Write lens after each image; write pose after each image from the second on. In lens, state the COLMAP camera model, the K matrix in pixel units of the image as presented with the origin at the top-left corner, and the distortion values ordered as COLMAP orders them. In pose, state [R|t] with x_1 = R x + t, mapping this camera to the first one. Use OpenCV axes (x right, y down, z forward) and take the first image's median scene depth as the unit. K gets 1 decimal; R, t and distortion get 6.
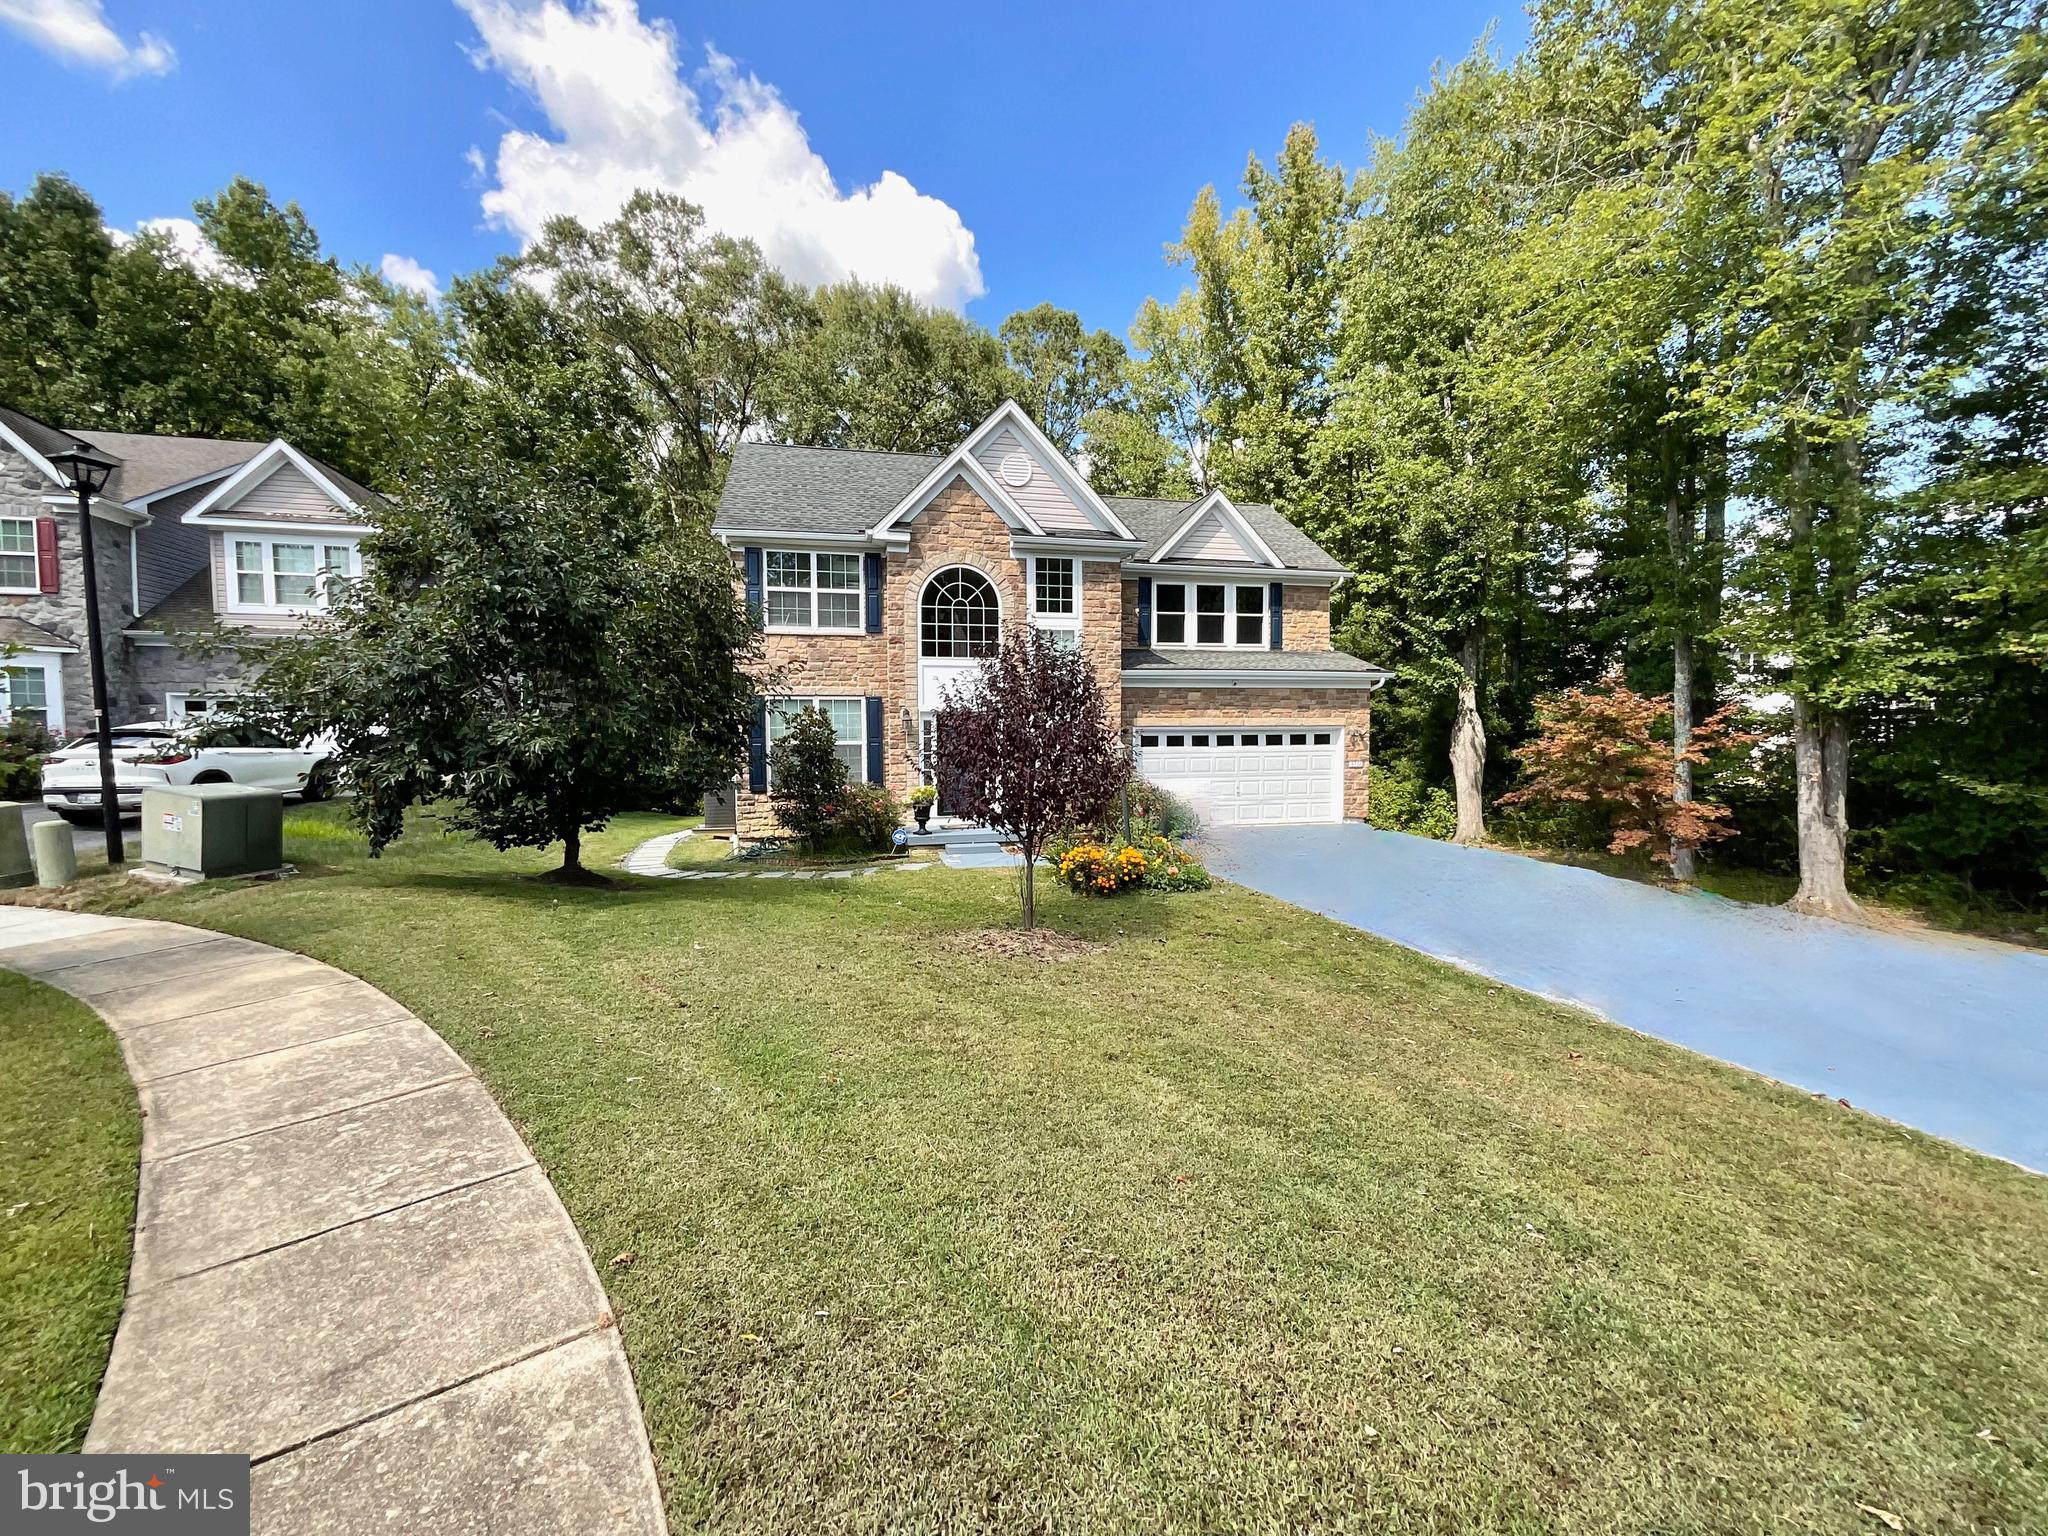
lens RADIAL K [[854.5, 0, 1025.7], [0, 854.5, 771.5], [0, 0, 1]] dist [-0.001440, 0.003811]
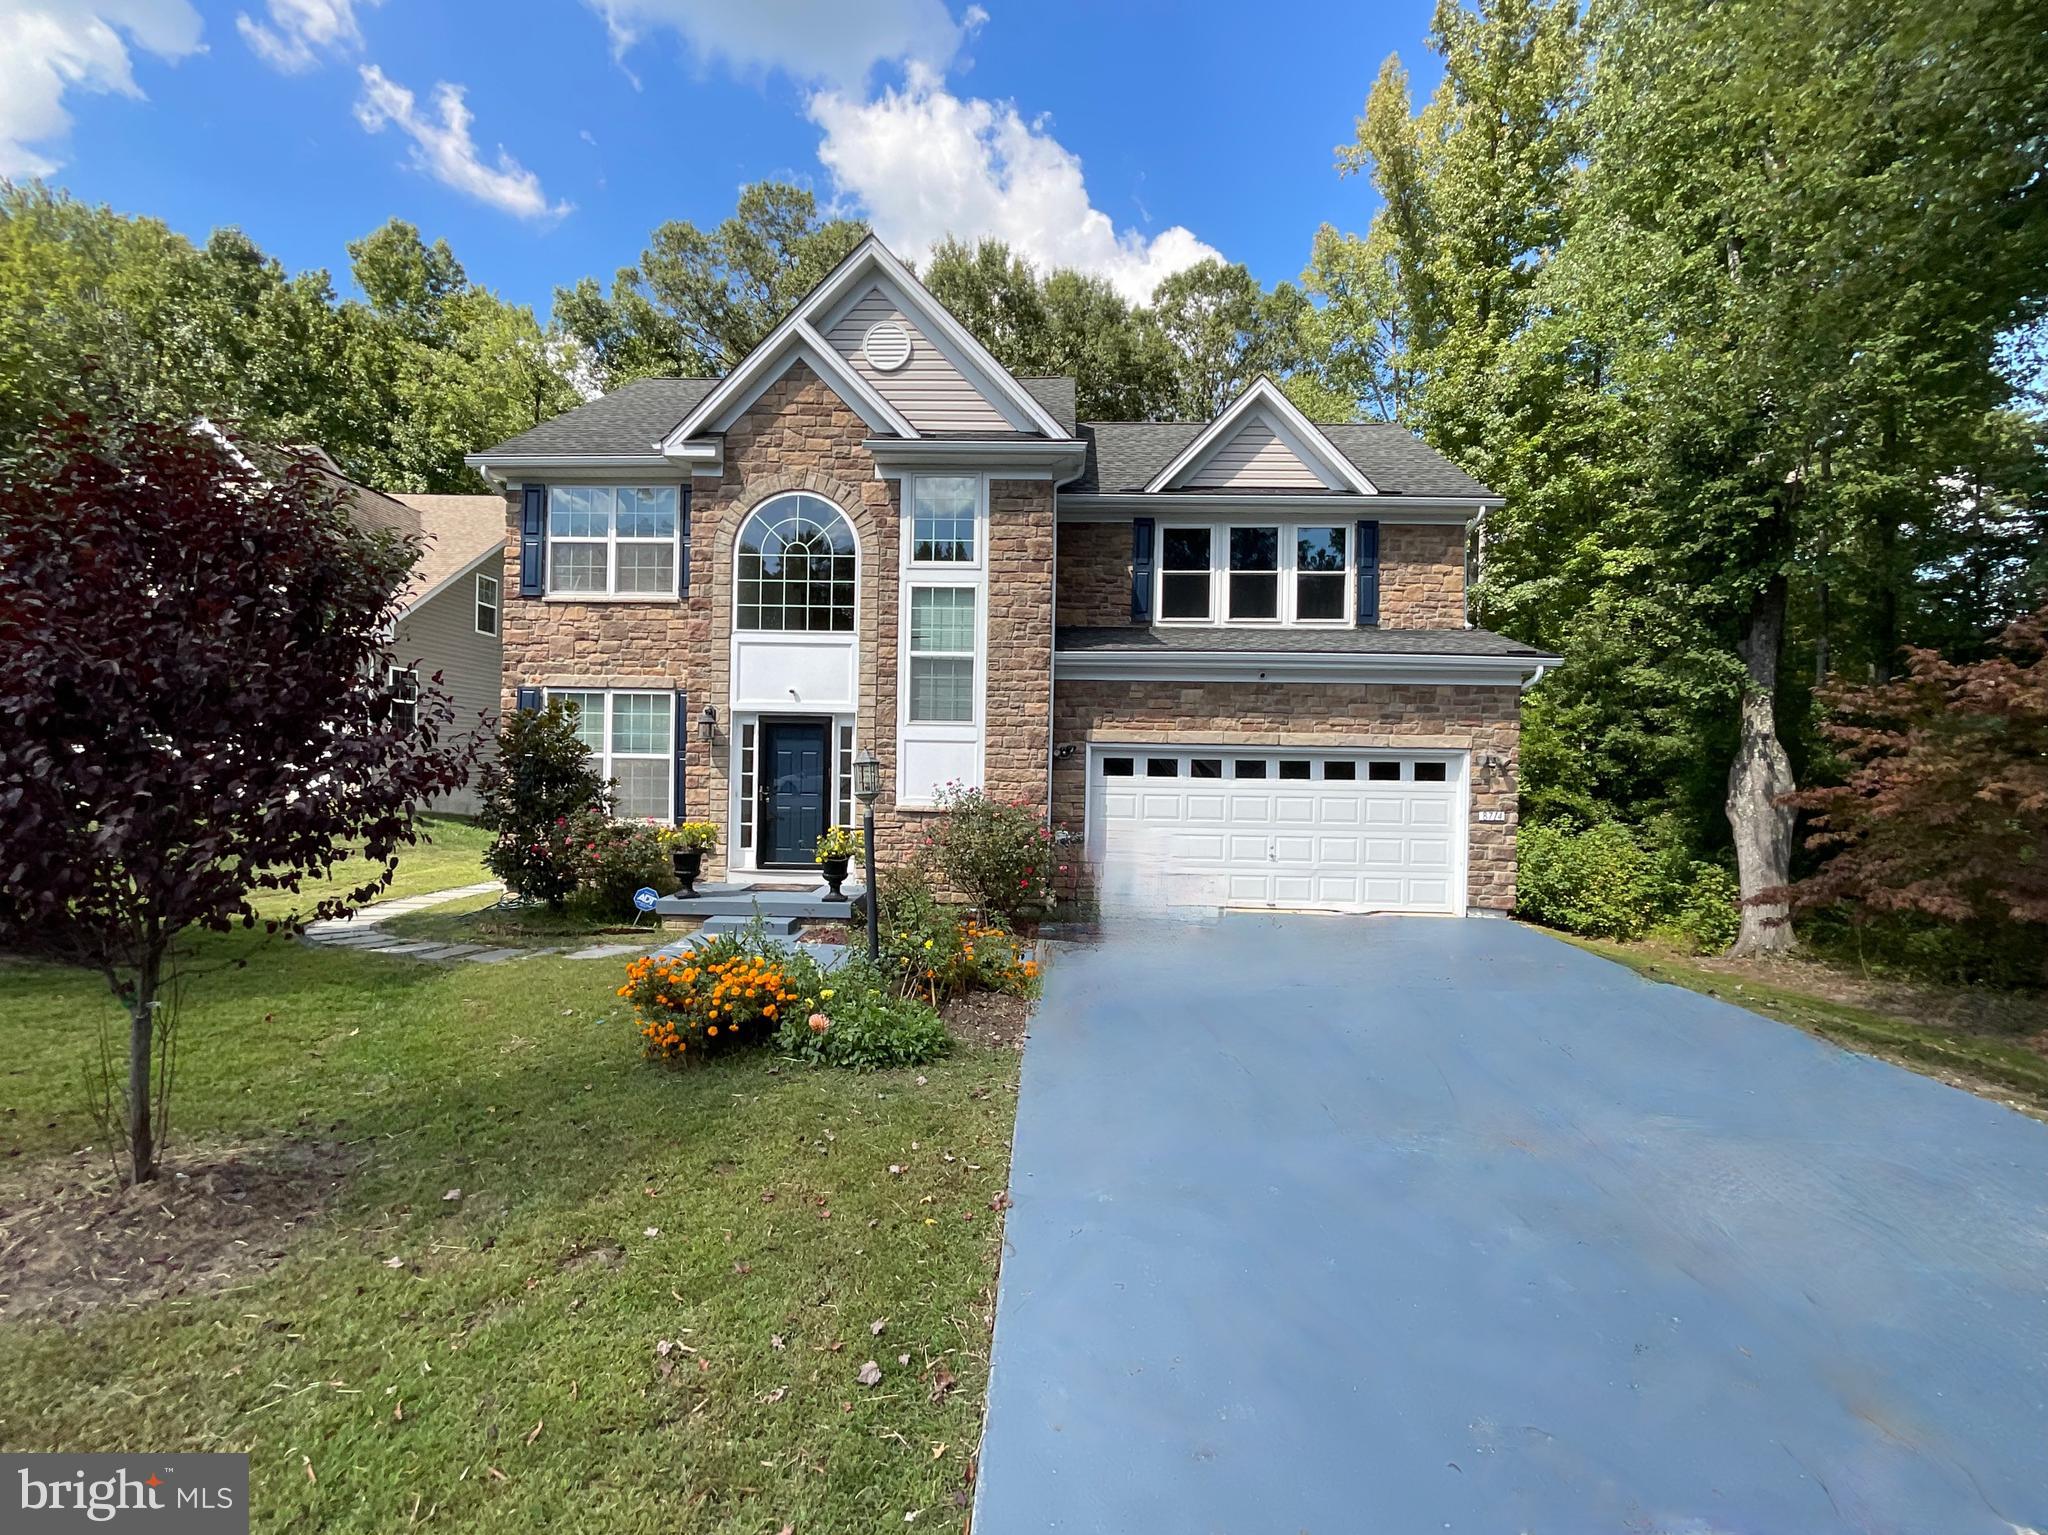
lens RADIAL K [[890.8, 0, 1026.3], [0, 890.8, 774.6], [0, 0, 1]] dist [-0.015598, 0.018240]
pose [[0.963701, 0.024700, -0.265840, 0.230085], [-0.036405, 0.998568, -0.039191, -0.001288], [0.264491, 0.047446, 0.963220, 0.318009]]
